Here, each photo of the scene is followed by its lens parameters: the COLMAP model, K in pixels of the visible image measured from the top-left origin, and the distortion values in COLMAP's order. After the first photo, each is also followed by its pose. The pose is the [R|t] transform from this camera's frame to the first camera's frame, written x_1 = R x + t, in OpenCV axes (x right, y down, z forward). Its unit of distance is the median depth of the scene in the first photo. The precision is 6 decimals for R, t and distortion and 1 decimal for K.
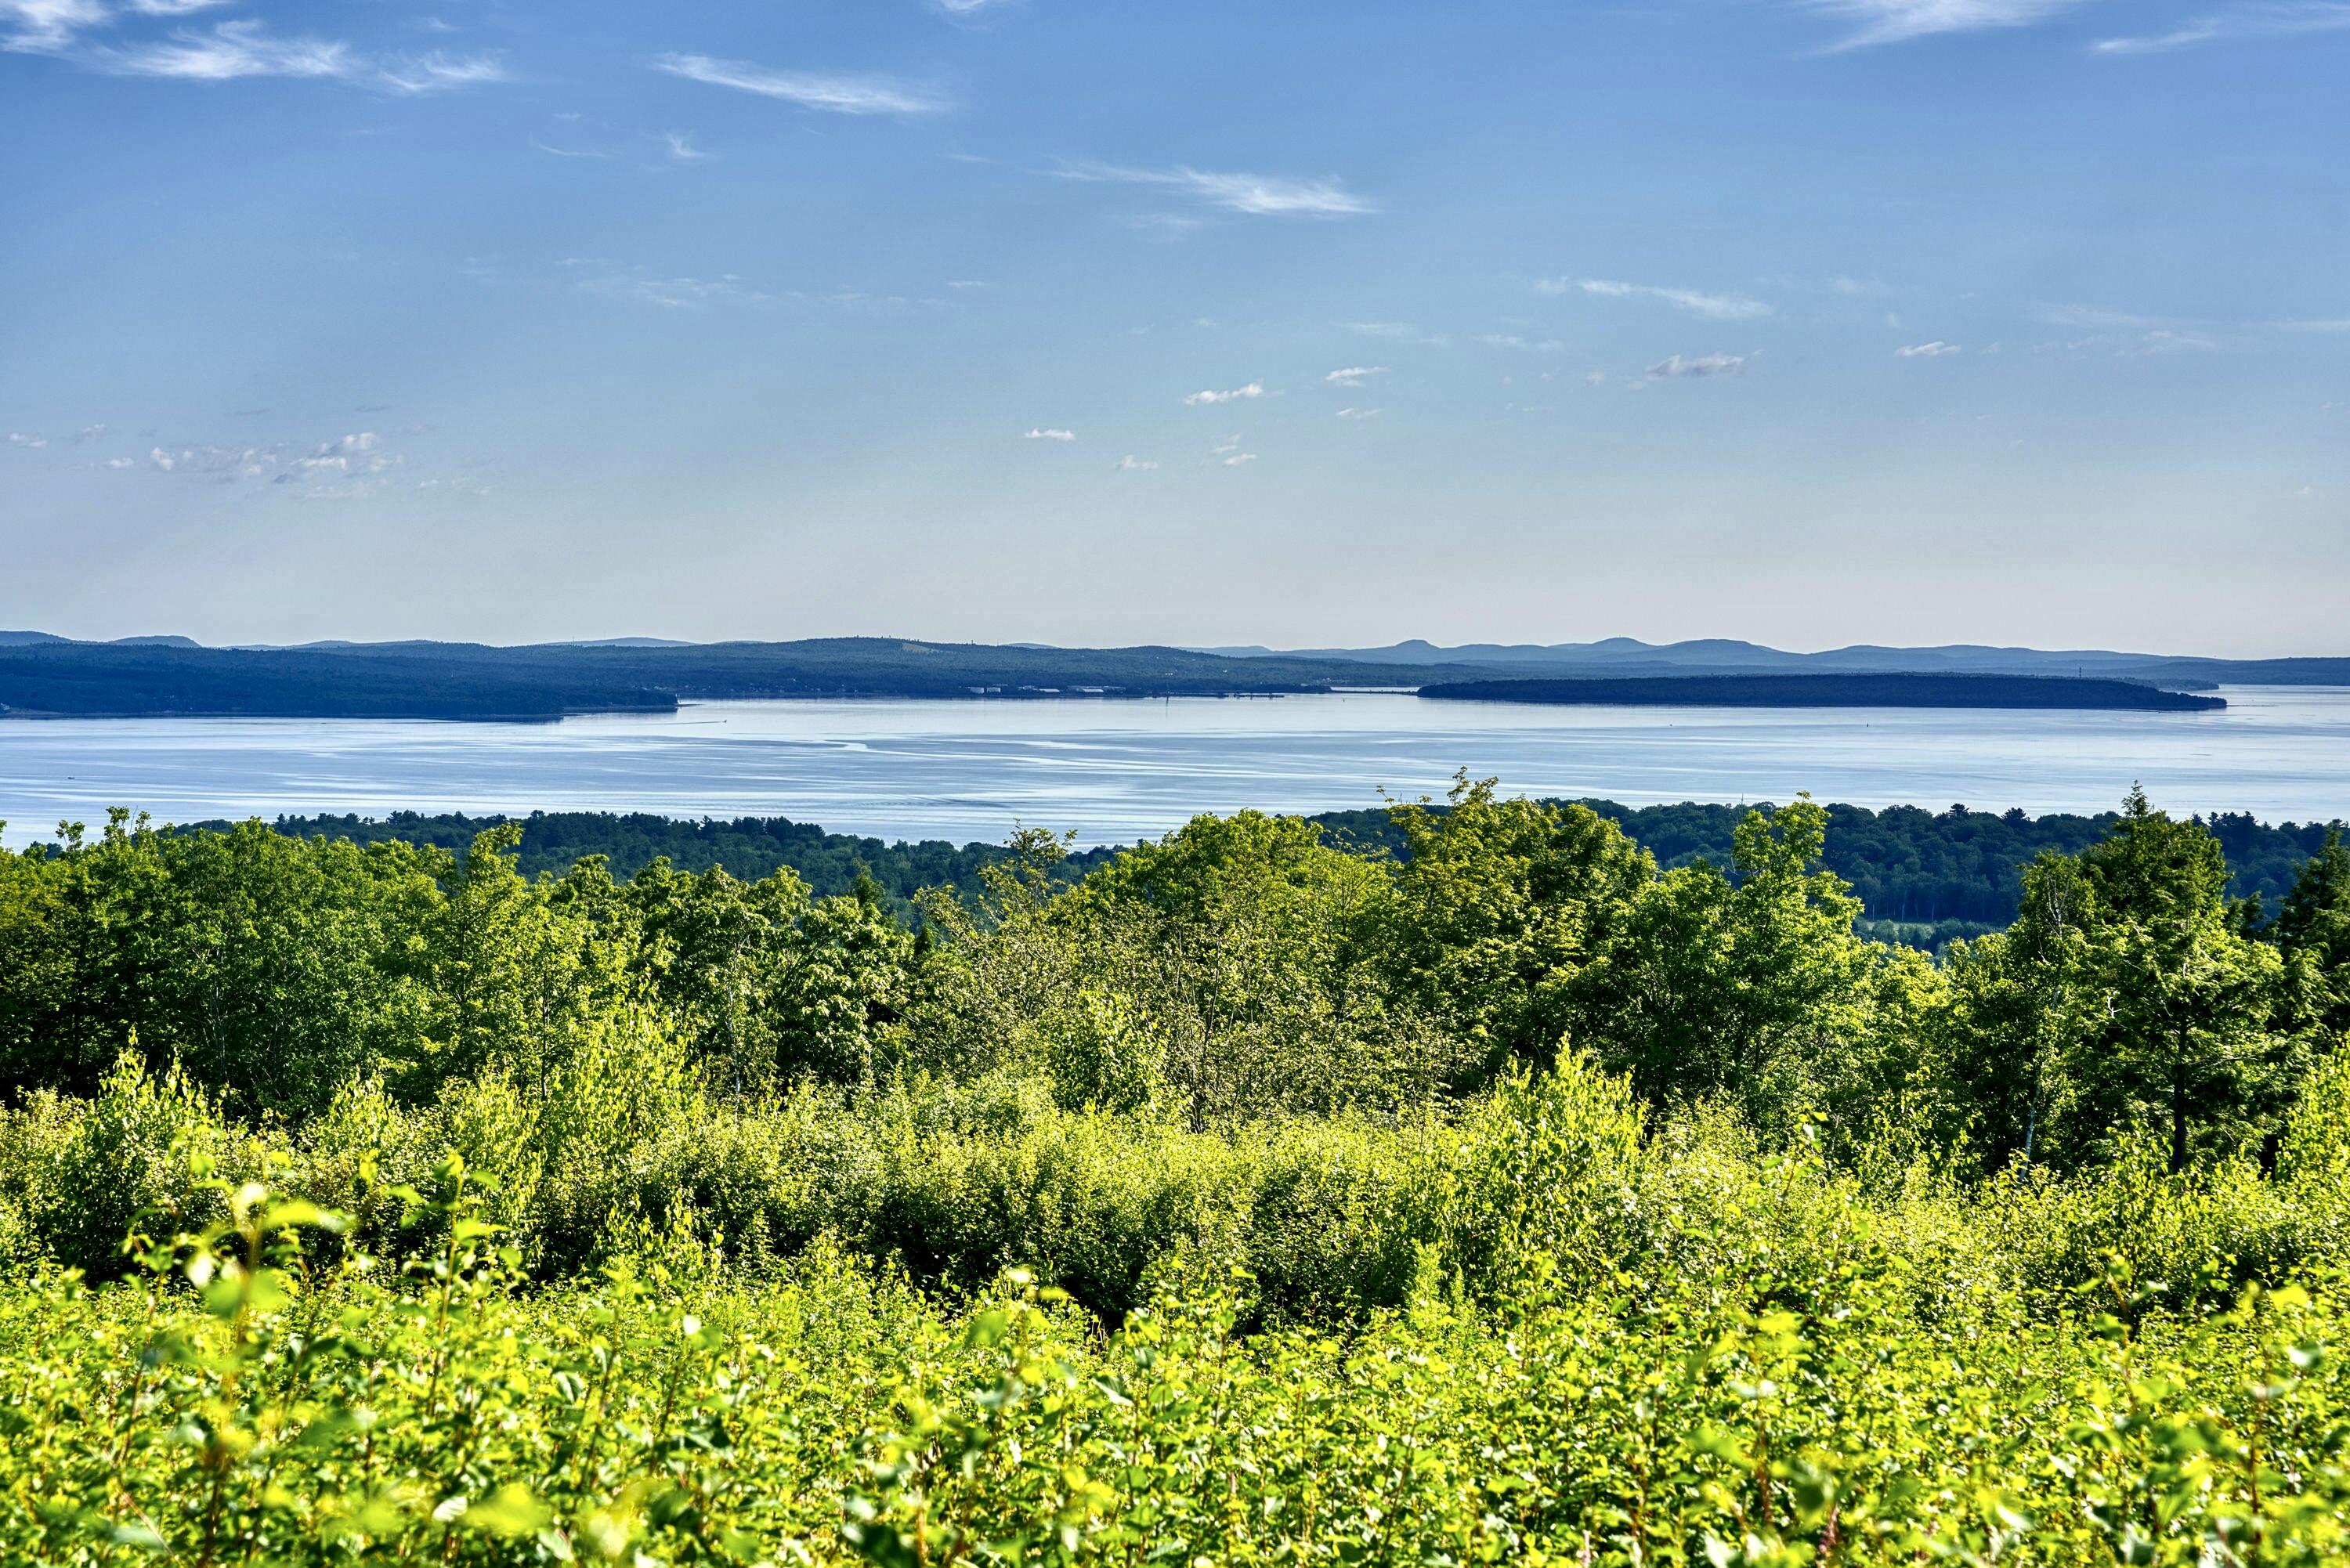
lens RADIAL K [[3943.6, 0, 1175.0], [0, 3943.6, 784.0], [0, 0, 1]] dist [0.040428, -0.003486]
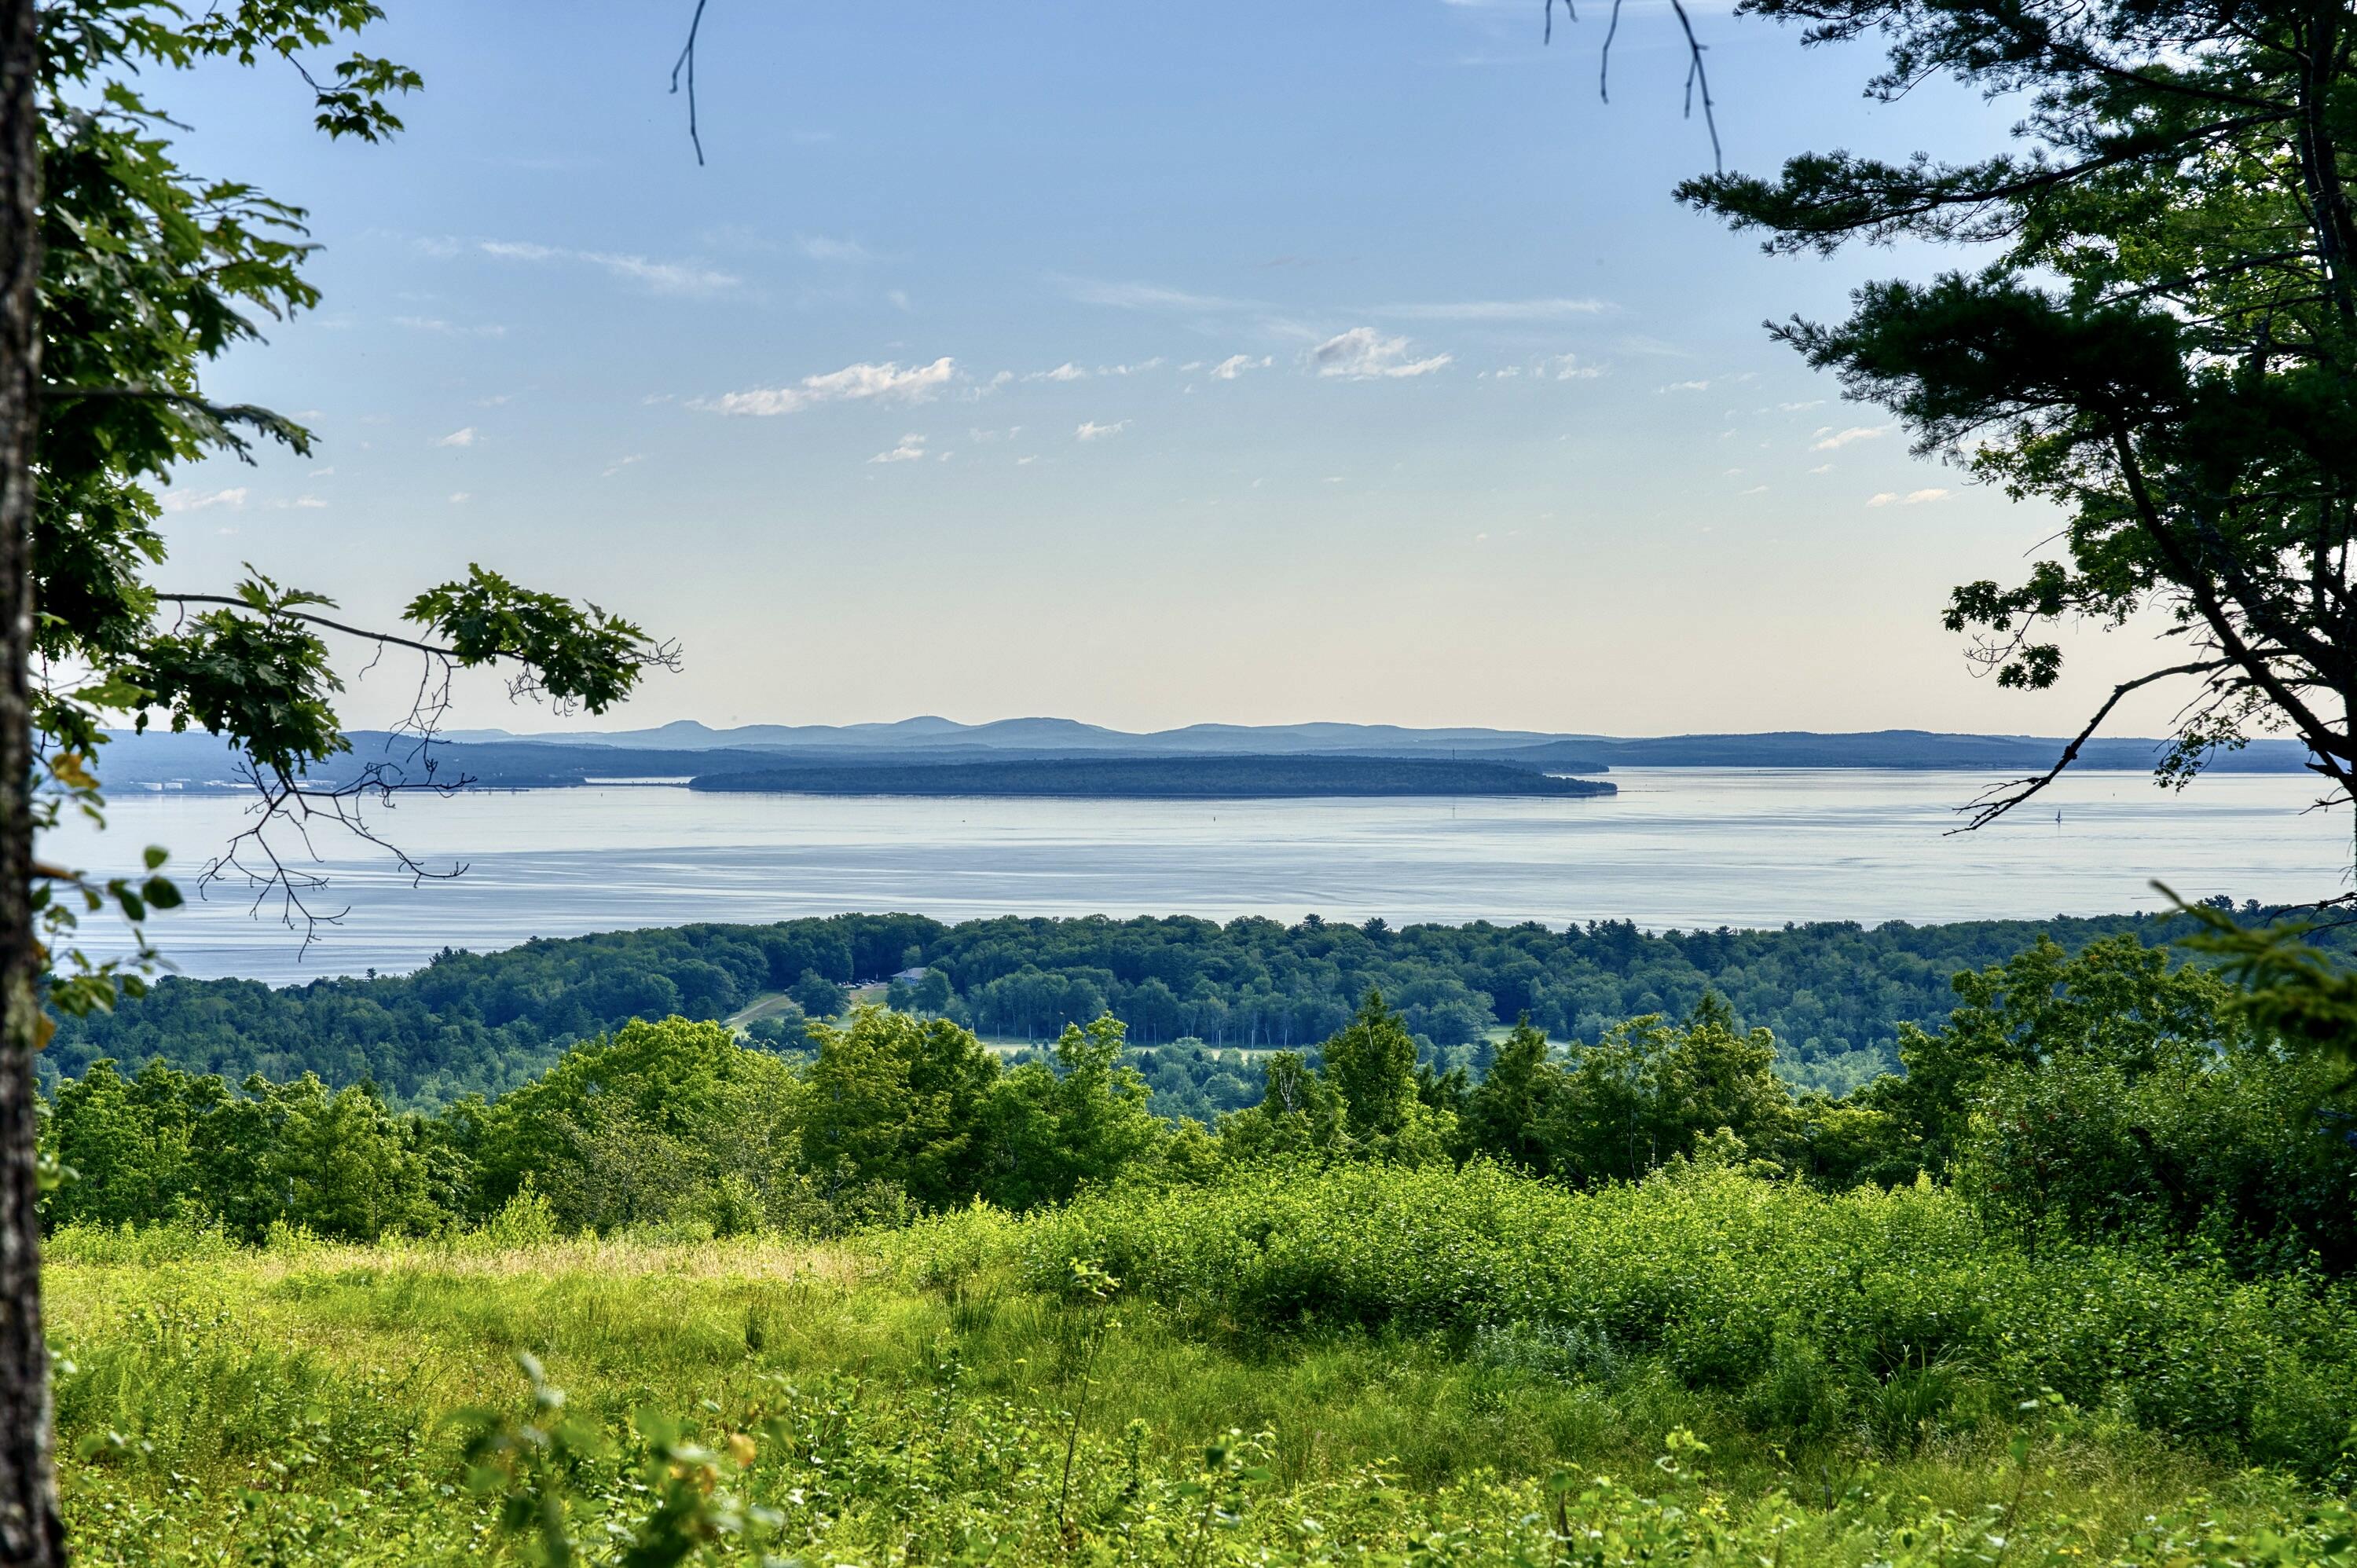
lens RADIAL K [[4856.7, 0, 1178.5], [0, 4856.7, 784.0], [0, 0, 1]] dist [0.049674, 0.048457]
pose [[0.986388, -0.010137, 0.164119, -0.009964], [0.013330, 0.999743, -0.018364, -0.004830], [-0.163891, 0.020301, 0.986270, -0.071681]]
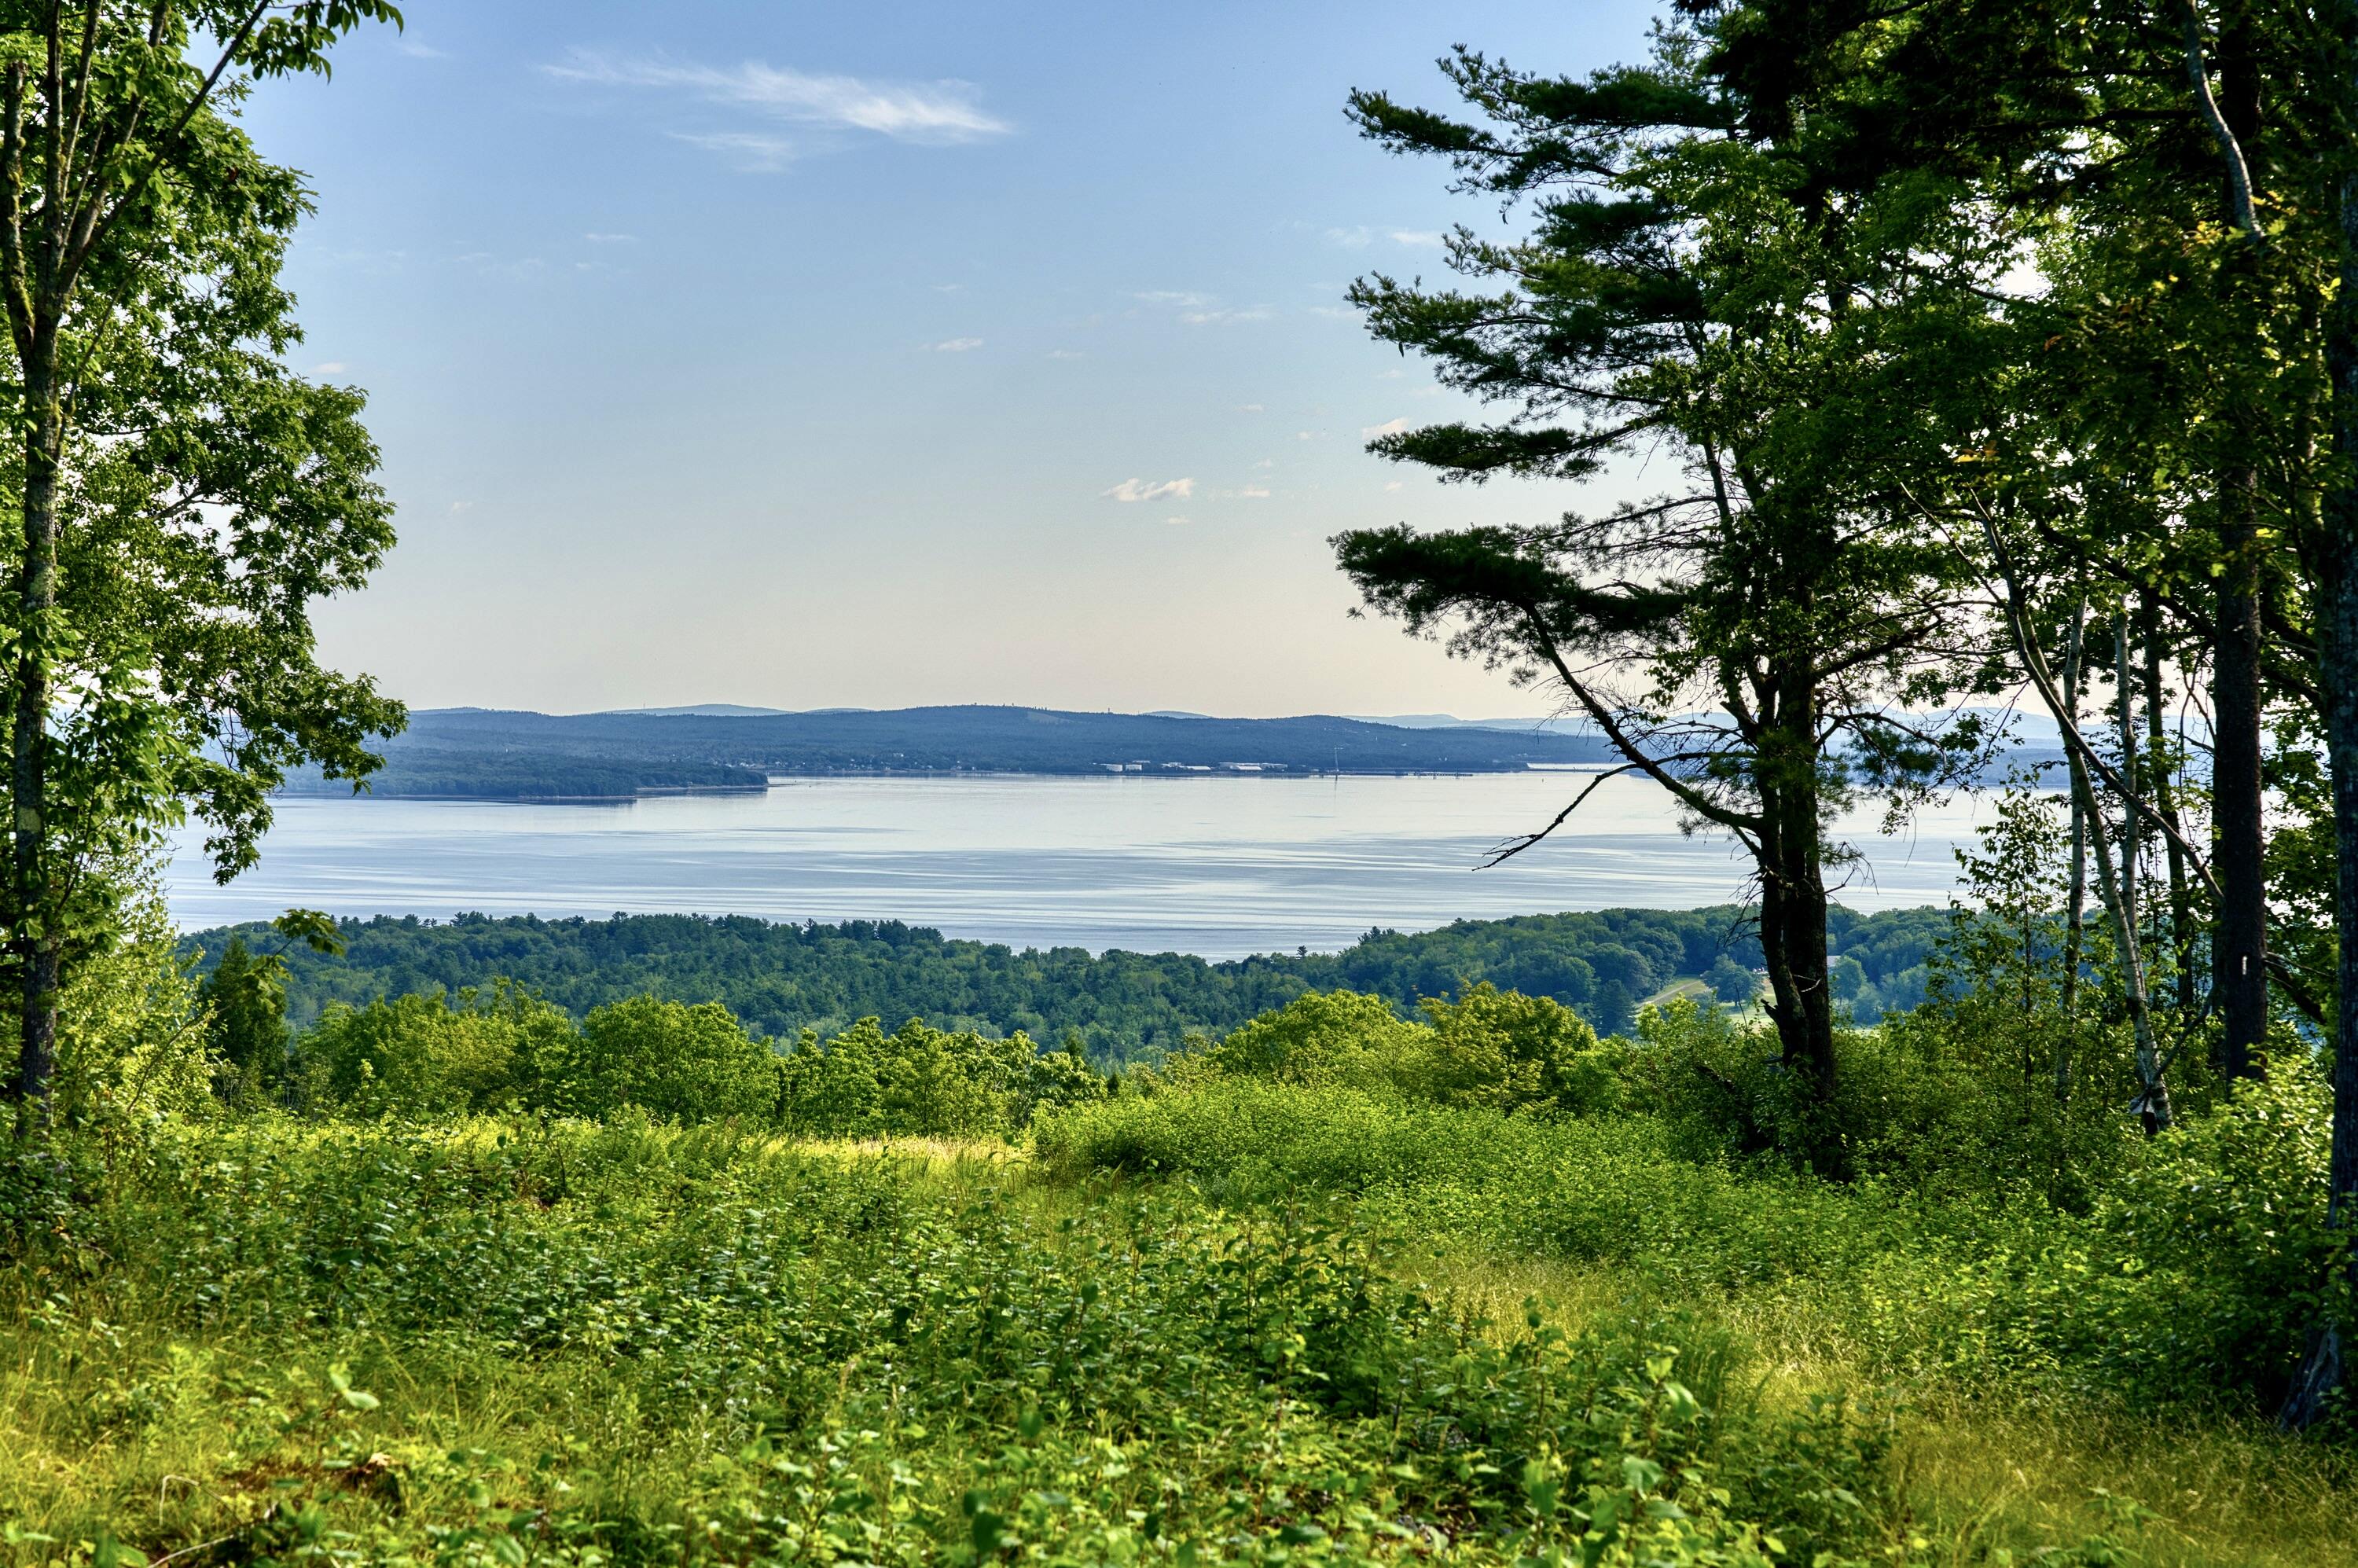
lens RADIAL K [[4858.9, 0, 1179.0], [0, 4858.9, 784.0], [0, 0, 1]] dist [0.049674, 0.048457]
pose [[0.999360, 0.001251, -0.035745, 0.003024], [-0.001836, 0.999865, -0.016336, -0.005177], [0.035719, 0.016391, 0.999227, -0.099821]]
